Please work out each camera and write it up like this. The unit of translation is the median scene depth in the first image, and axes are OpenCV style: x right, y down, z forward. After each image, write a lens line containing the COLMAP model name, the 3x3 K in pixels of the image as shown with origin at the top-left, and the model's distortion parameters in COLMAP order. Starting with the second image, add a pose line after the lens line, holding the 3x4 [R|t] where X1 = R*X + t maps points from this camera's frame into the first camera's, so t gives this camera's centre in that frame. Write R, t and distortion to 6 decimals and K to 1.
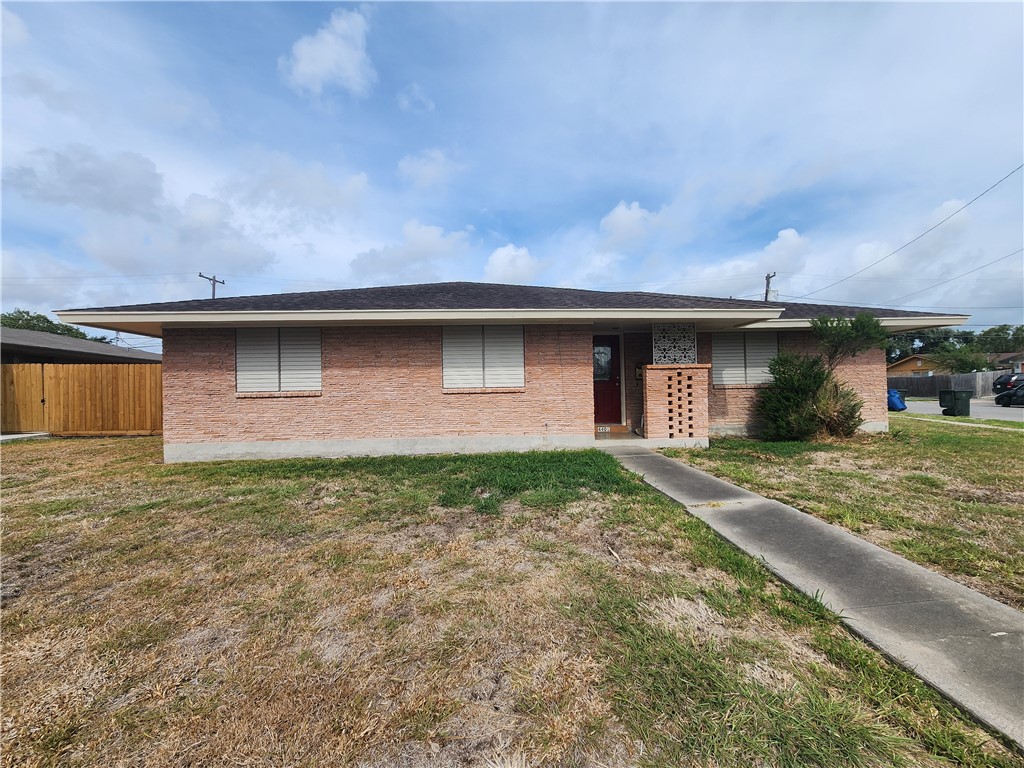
lens RADIAL K [[421.0, 0, 507.4], [0, 421.0, 383.9], [0, 0, 1]] dist [-0.002814, -0.000164]
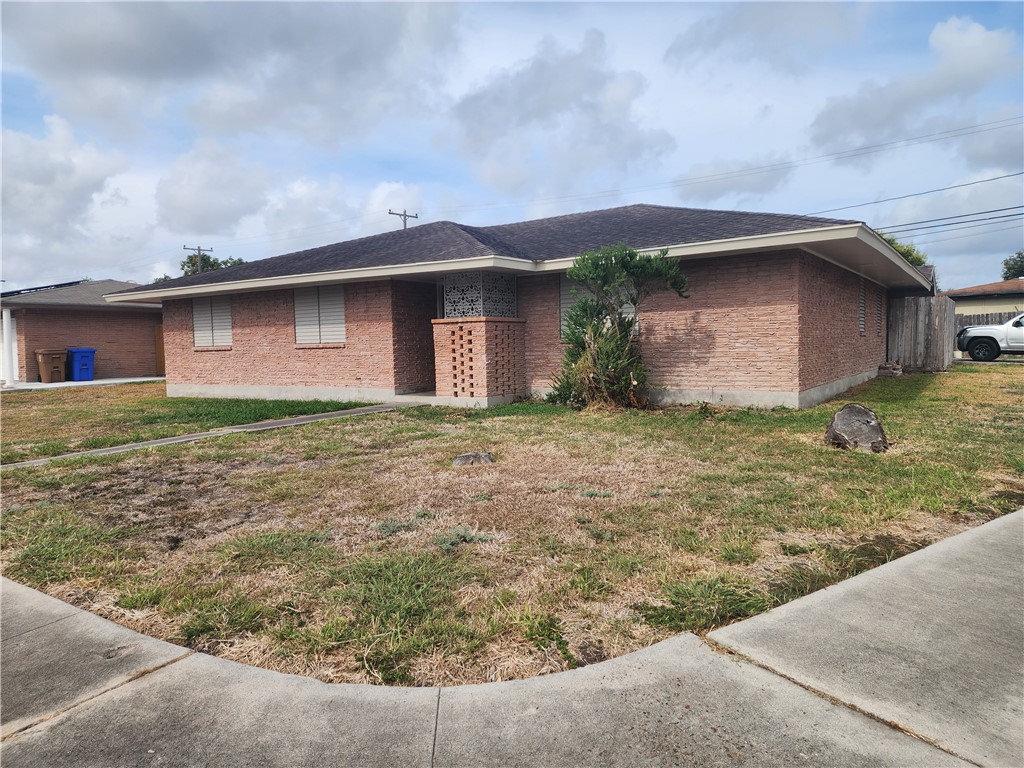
lens RADIAL K [[679.7, 0, 515.3], [0, 679.7, 387.3], [0, 0, 1]] dist [0.075891, 0.000778]
pose [[0.798865, 0.037054, -0.600368, 1.410182], [0.017864, 0.996199, 0.085253, -0.019804], [0.601245, -0.078831, 0.795167, -0.130717]]
